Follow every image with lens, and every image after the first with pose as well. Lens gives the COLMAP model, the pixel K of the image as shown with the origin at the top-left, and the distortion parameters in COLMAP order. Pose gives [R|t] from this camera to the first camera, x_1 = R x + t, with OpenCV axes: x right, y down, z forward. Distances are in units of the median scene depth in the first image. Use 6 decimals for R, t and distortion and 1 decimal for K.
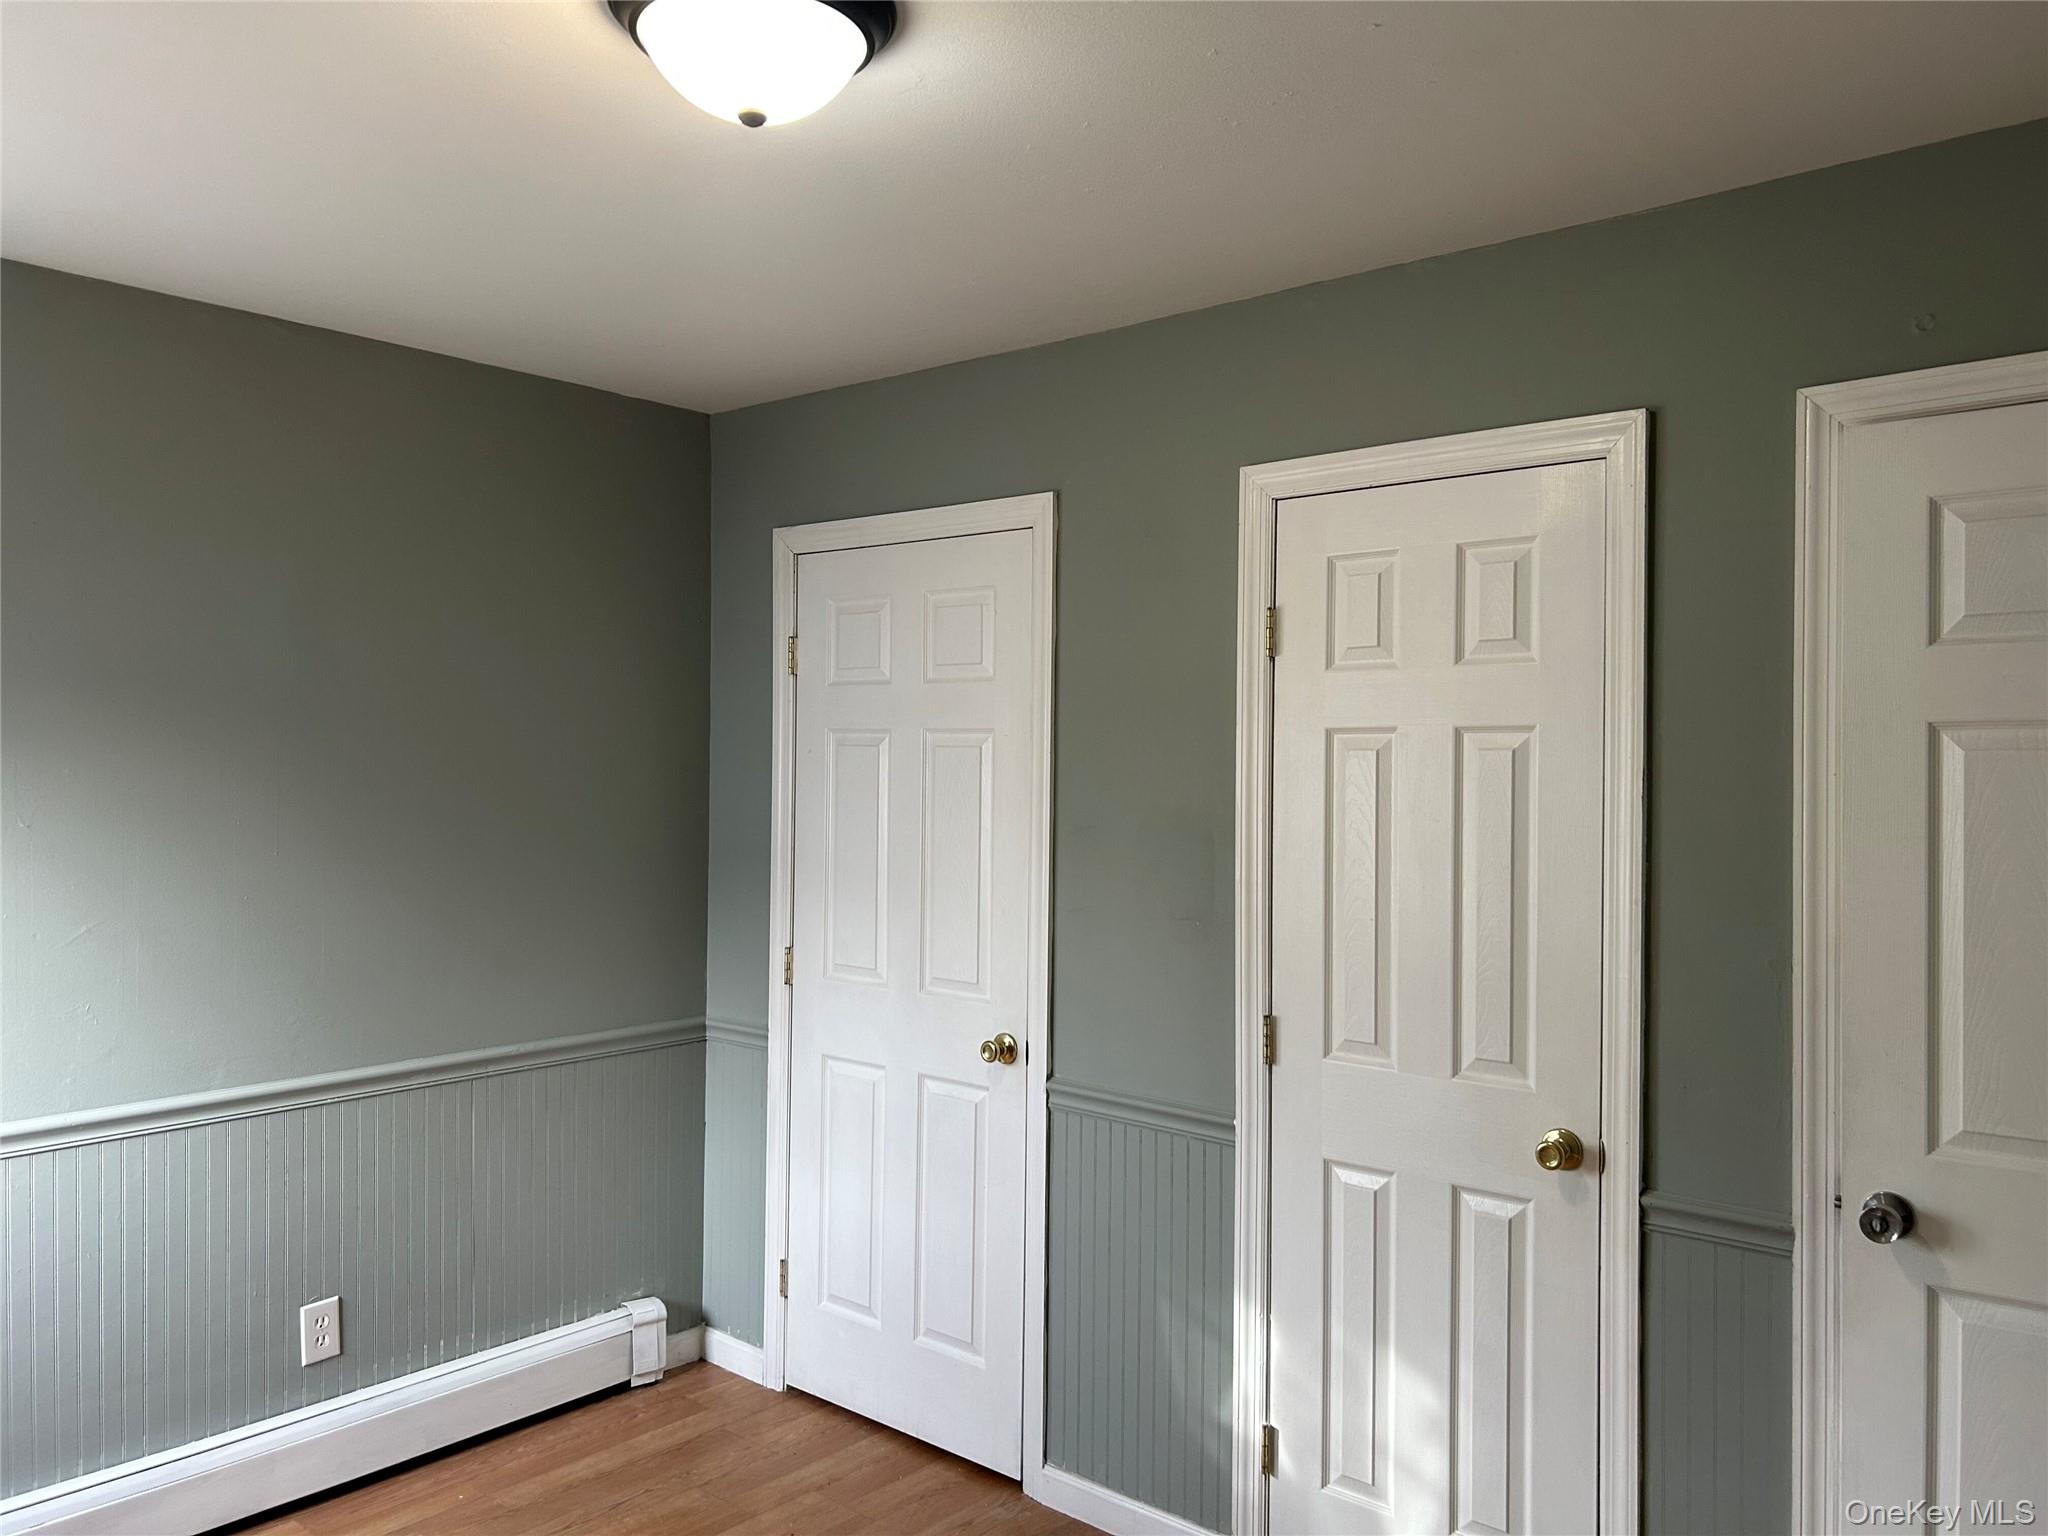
lens RADIAL K [[1536.4, 0, 1024.0], [0, 1536.4, 768.0], [0, 0, 1]] dist [0.082094, -0.100176]
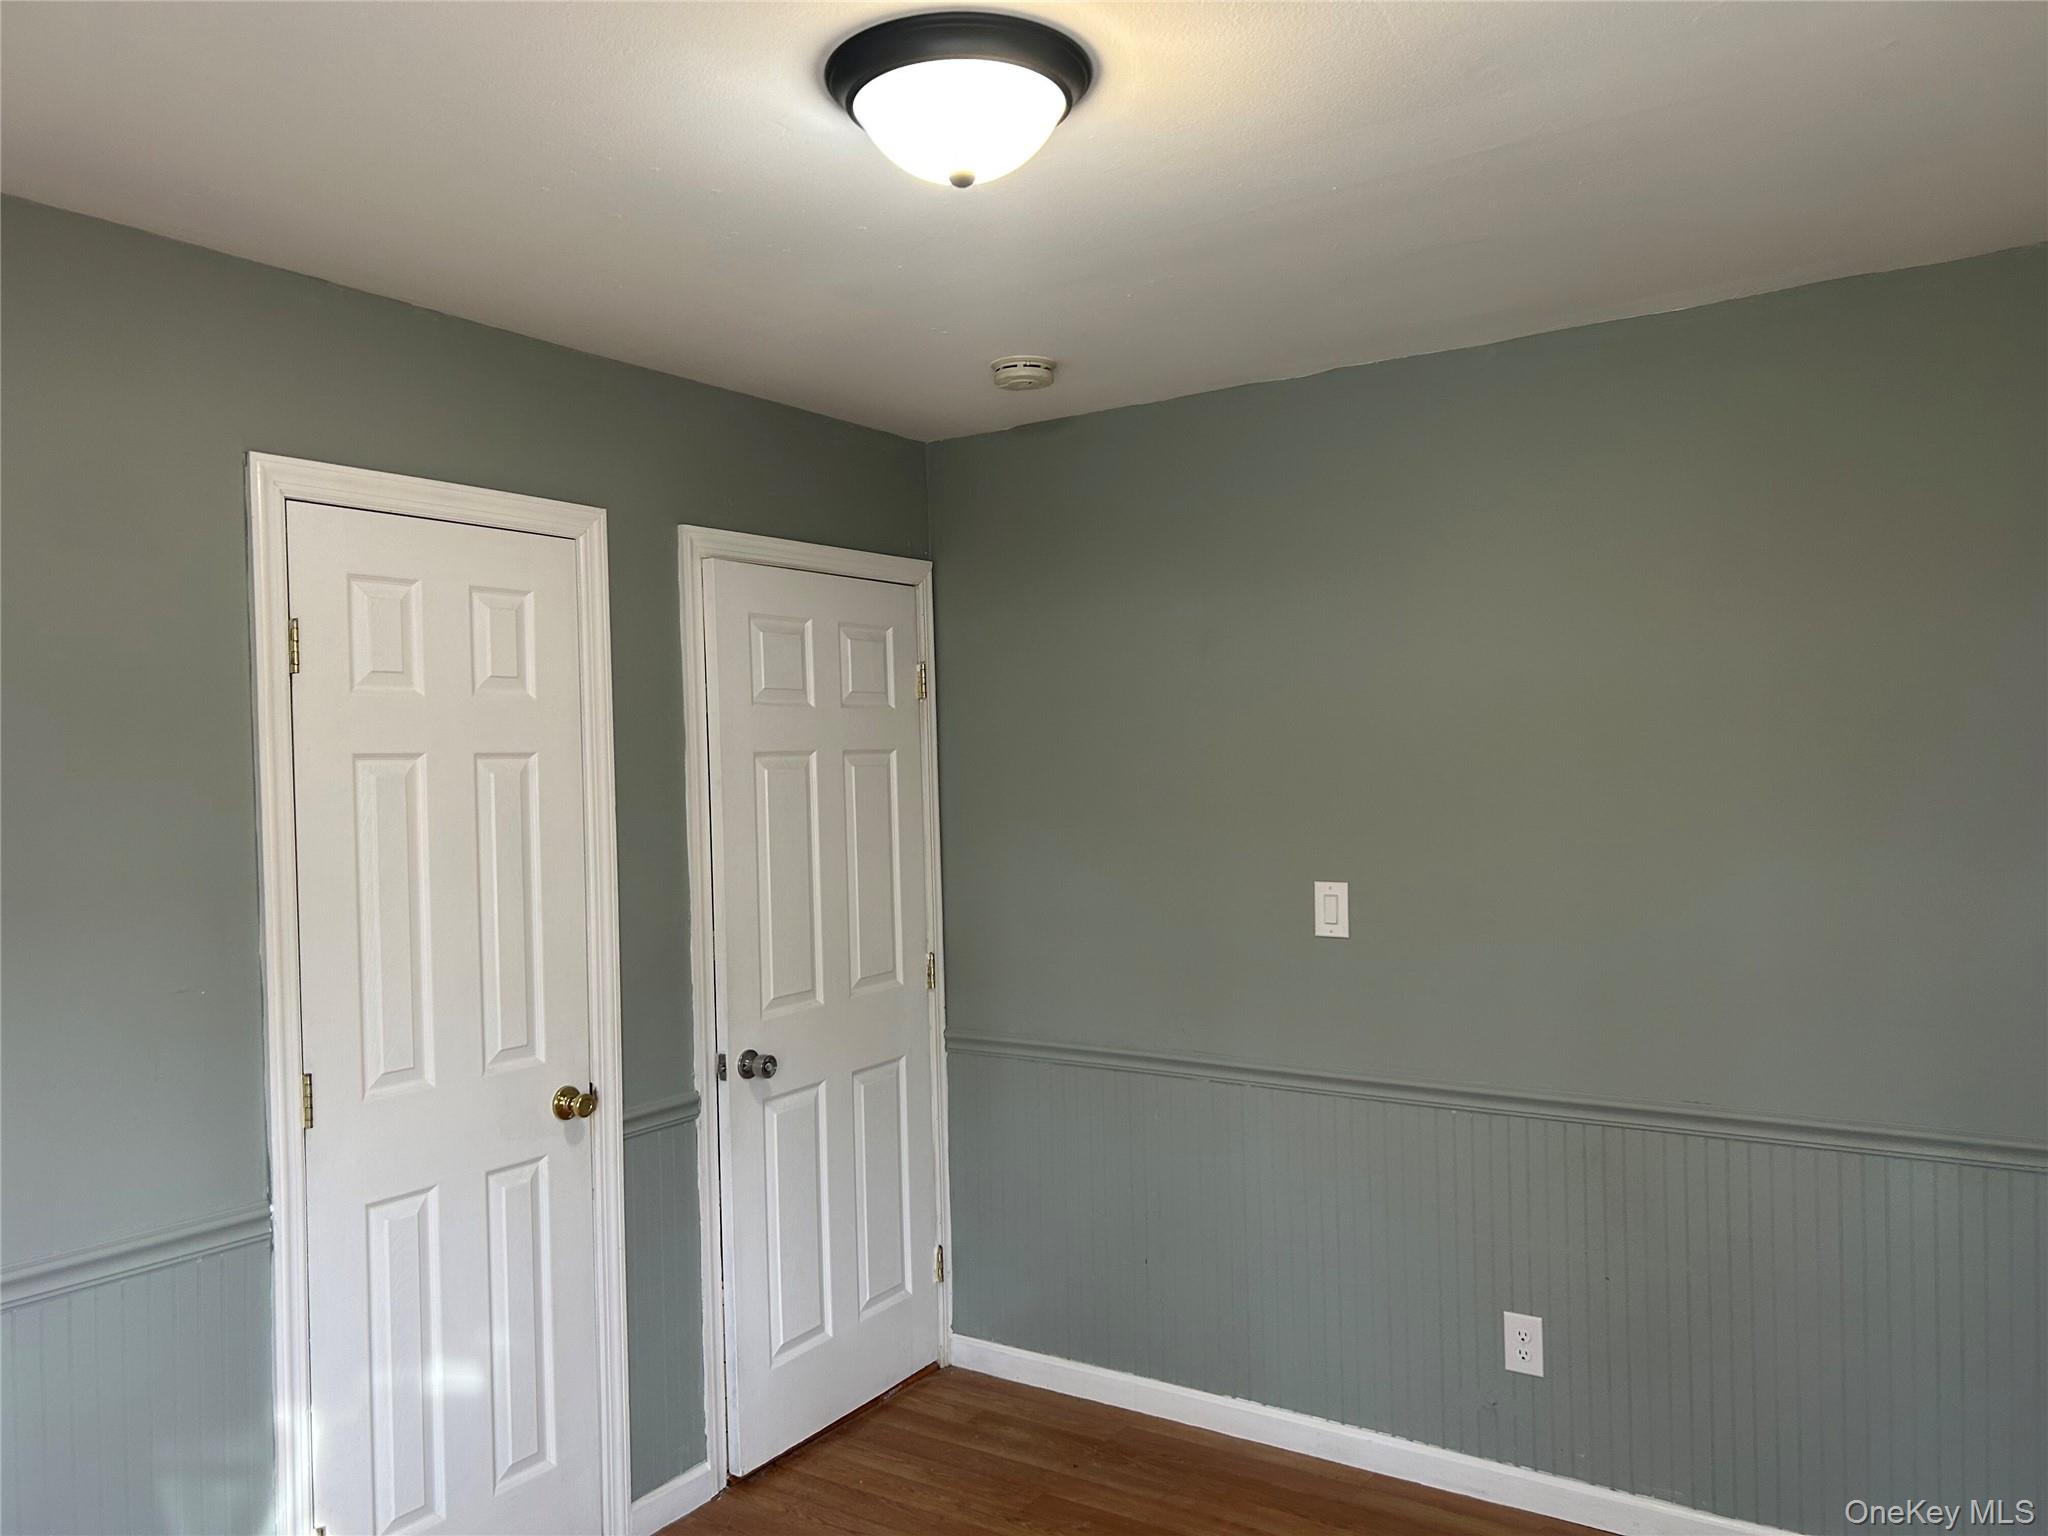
lens RADIAL K [[1536.4, 0, 1024.0], [0, 1536.4, 768.0], [0, 0, 1]] dist [0.082094, -0.100176]
pose [[-0.113396, -0.001706, 0.993548, -0.912656], [0.028786, 0.999573, 0.005002, -0.011237], [-0.993133, 0.029168, -0.113298, 0.791410]]
